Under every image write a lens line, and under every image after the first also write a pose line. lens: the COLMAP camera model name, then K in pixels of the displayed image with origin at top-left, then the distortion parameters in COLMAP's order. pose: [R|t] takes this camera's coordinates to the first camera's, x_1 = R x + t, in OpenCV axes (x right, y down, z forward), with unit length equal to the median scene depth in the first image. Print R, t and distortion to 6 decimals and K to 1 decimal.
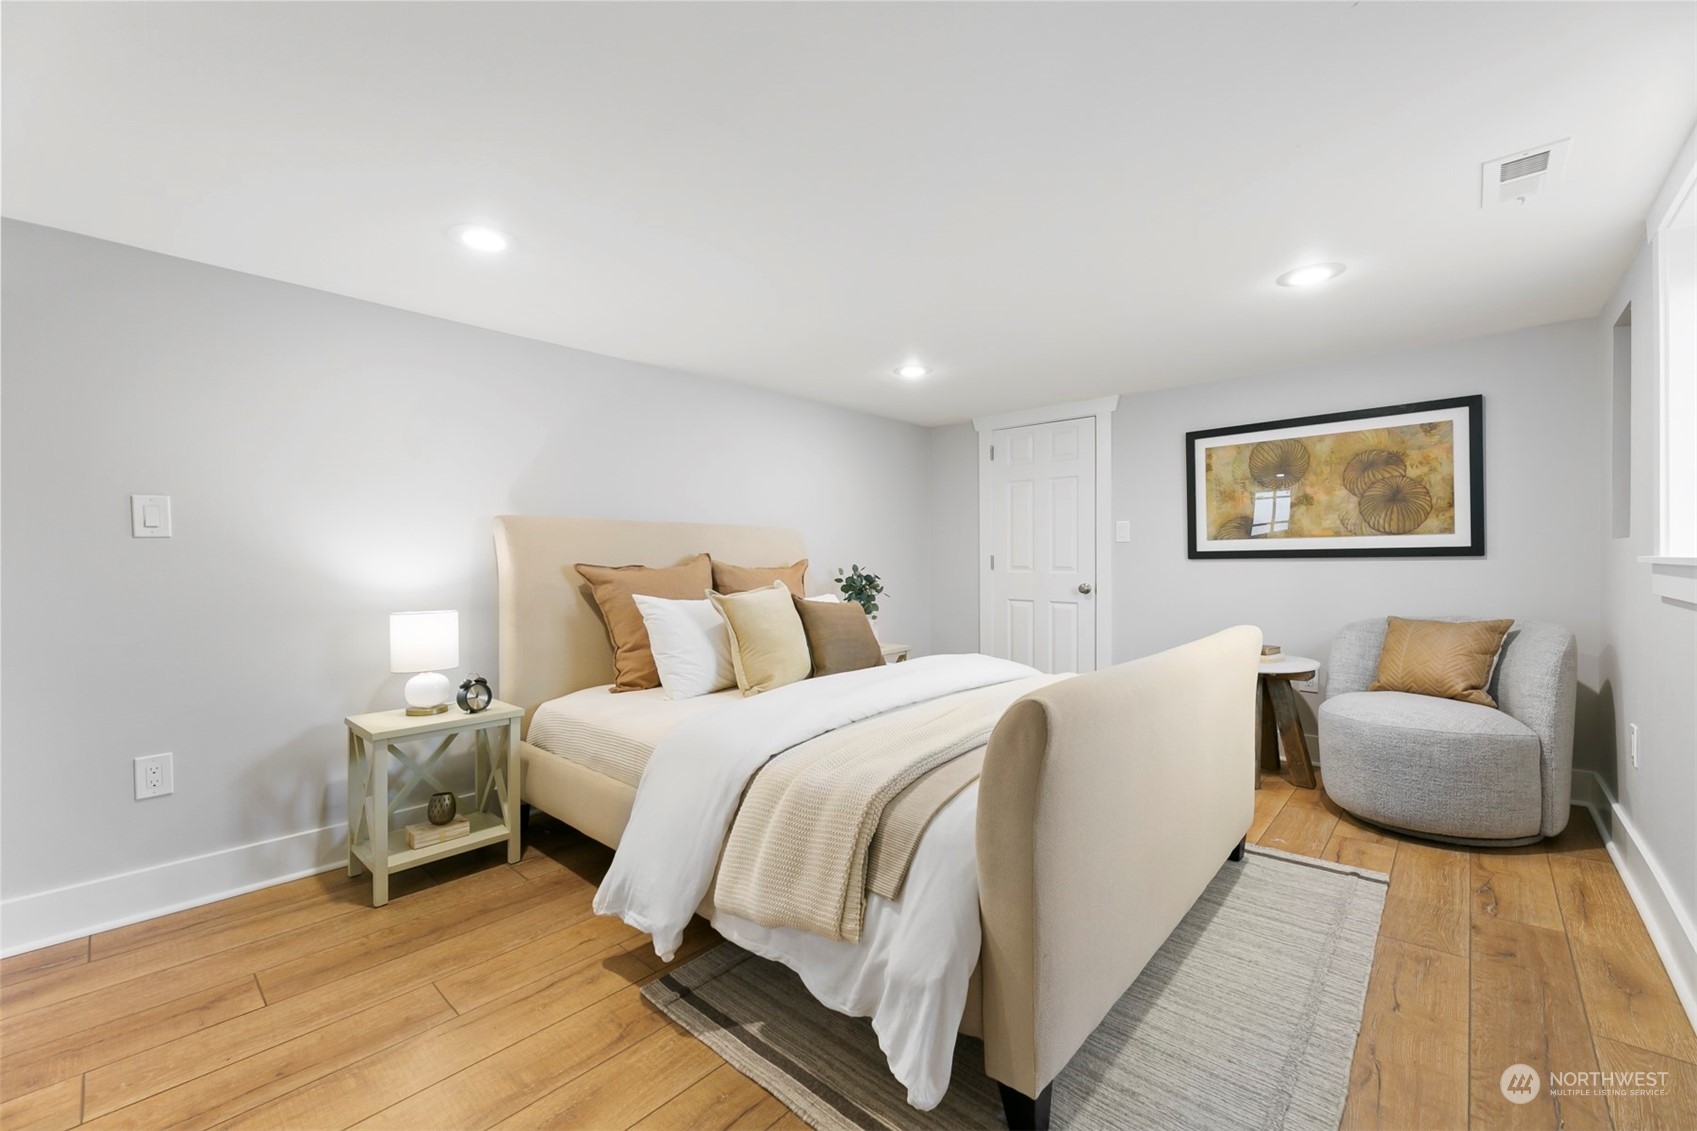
lens RADIAL K [[685.3, 0, 851.6], [0, 685.3, 559.8], [0, 0, 1]] dist [-0.002108, 0.000259]
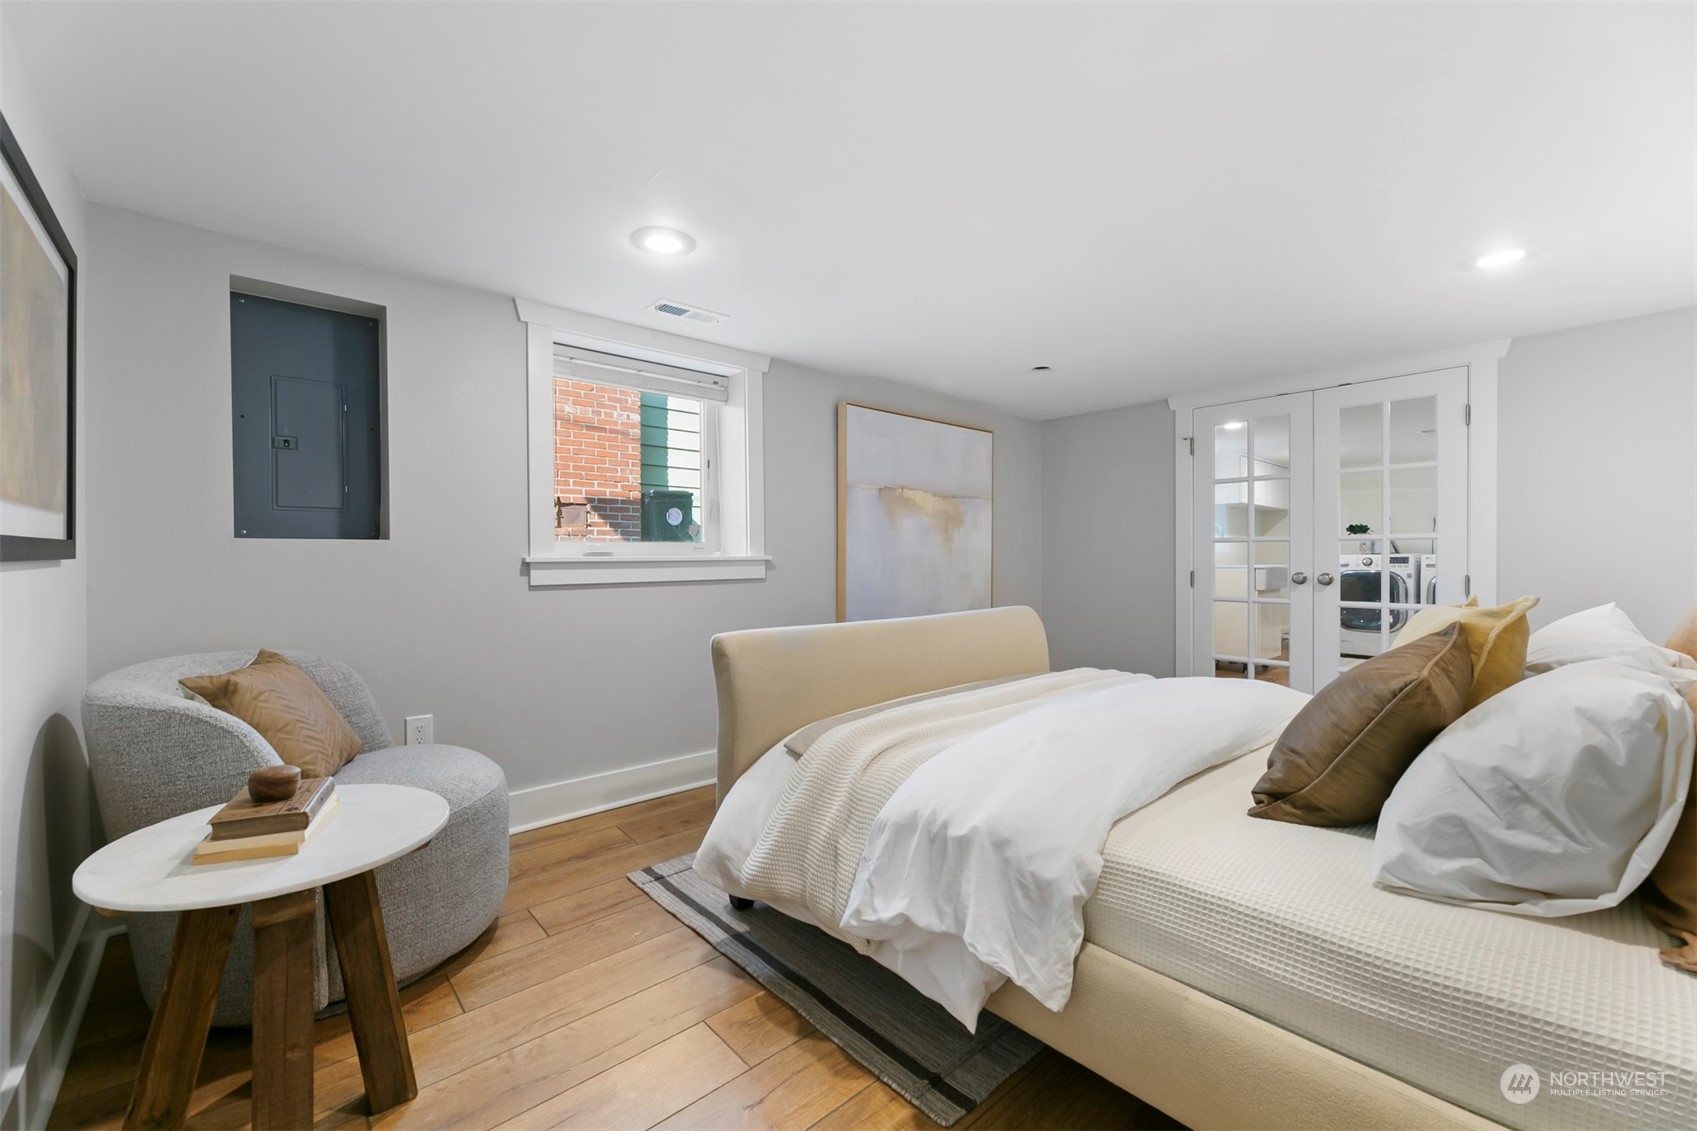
lens RADIAL K [[685.3, 0, 845.7], [0, 685.3, 562.5], [0, 0, 1]] dist [-0.002108, 0.000259]
pose [[-0.994419, 0.004027, 0.105425, 0.395218], [0.005163, 0.999931, 0.010506, -0.005828], [-0.105375, 0.010991, -0.994372, 2.161644]]
